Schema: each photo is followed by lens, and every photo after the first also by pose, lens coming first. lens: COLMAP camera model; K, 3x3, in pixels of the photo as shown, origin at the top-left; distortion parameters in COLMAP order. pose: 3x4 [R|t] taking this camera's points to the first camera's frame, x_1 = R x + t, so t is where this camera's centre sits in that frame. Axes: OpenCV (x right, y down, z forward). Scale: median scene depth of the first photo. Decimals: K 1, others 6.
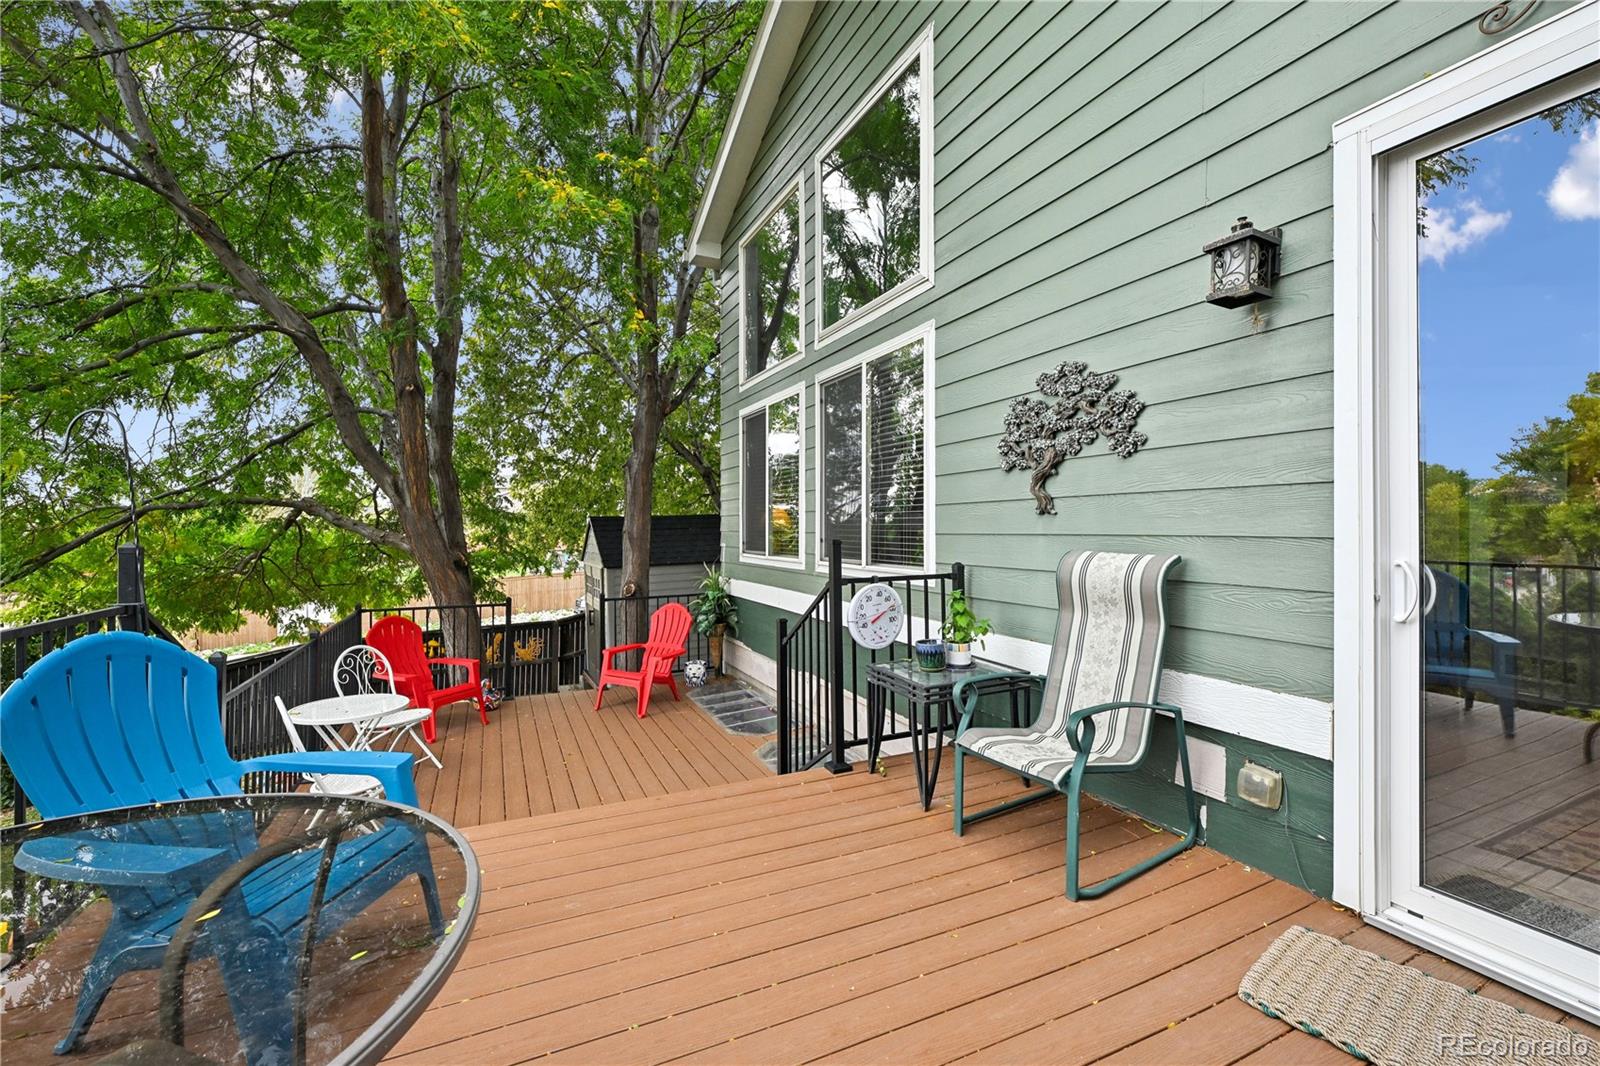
lens RADIAL K [[665.8, 0, 800.5], [0, 665.8, 526.4], [0, 0, 1]] dist [0.001657, -0.000153]
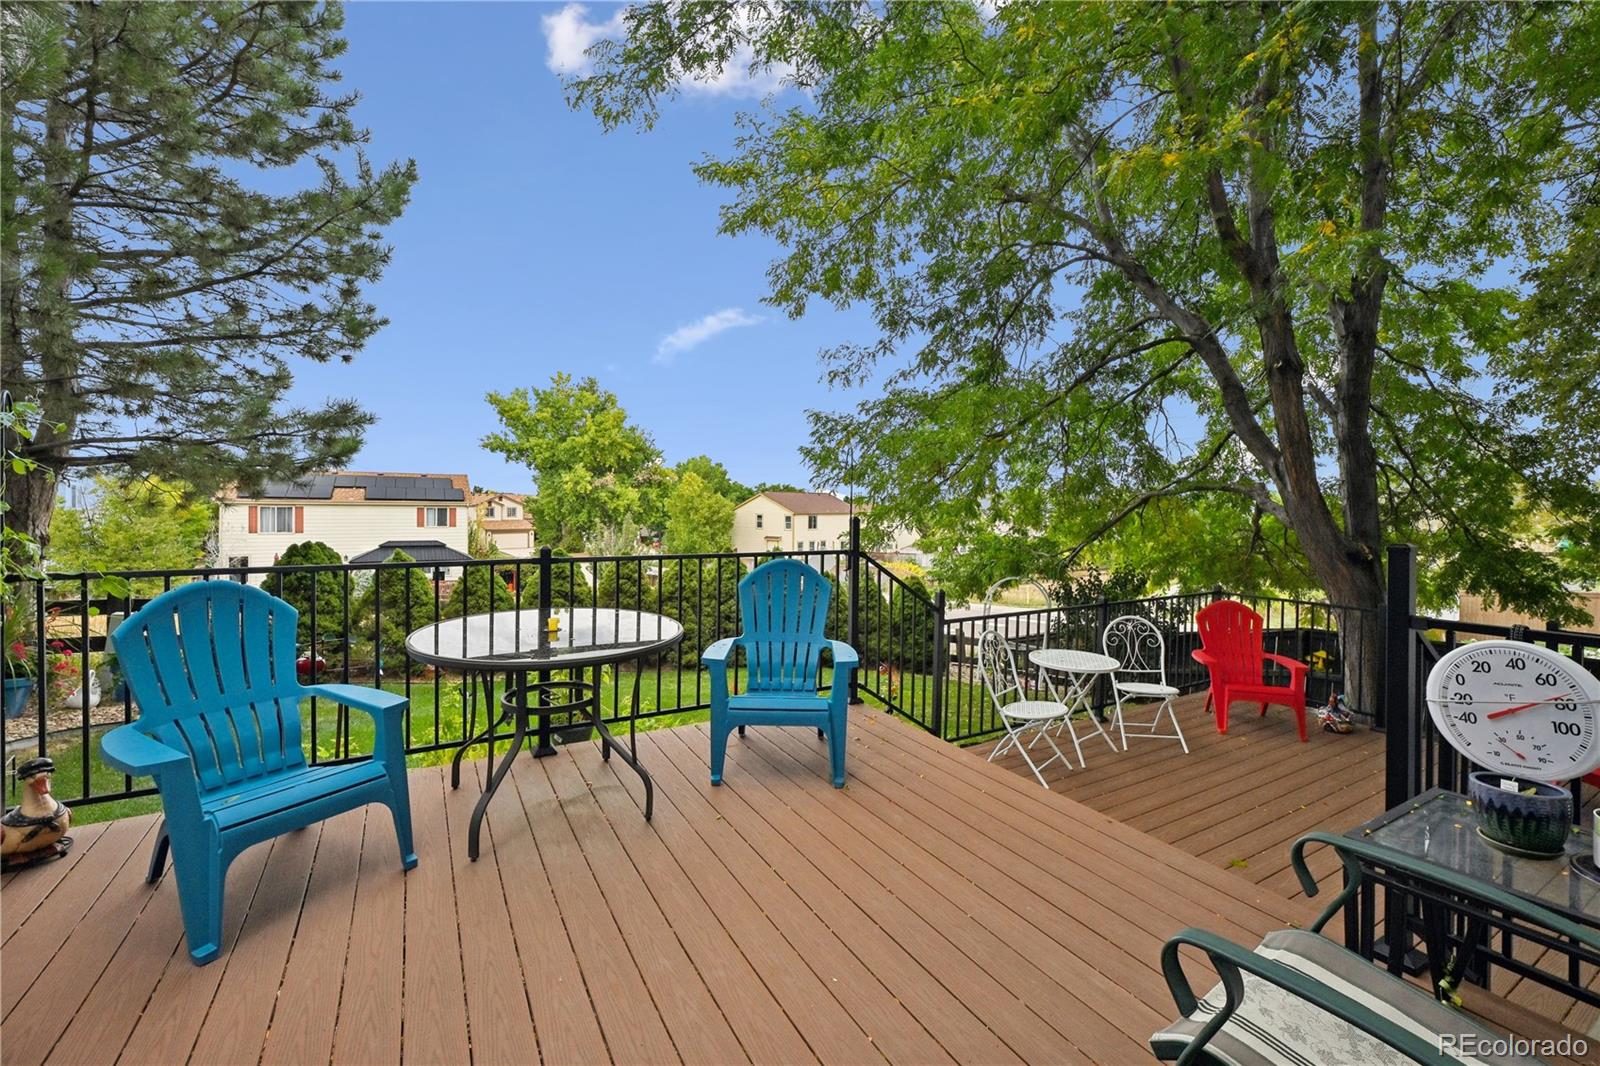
lens RADIAL K [[665.8, 0, 800.5], [0, 665.8, 526.4], [0, 0, 1]] dist [0.001657, -0.000153]
pose [[0.092175, 0.035660, -0.995104, 0.417978], [-0.013593, 0.999310, 0.034551, -0.004391], [0.995650, 0.010342, 0.092596, 0.346591]]
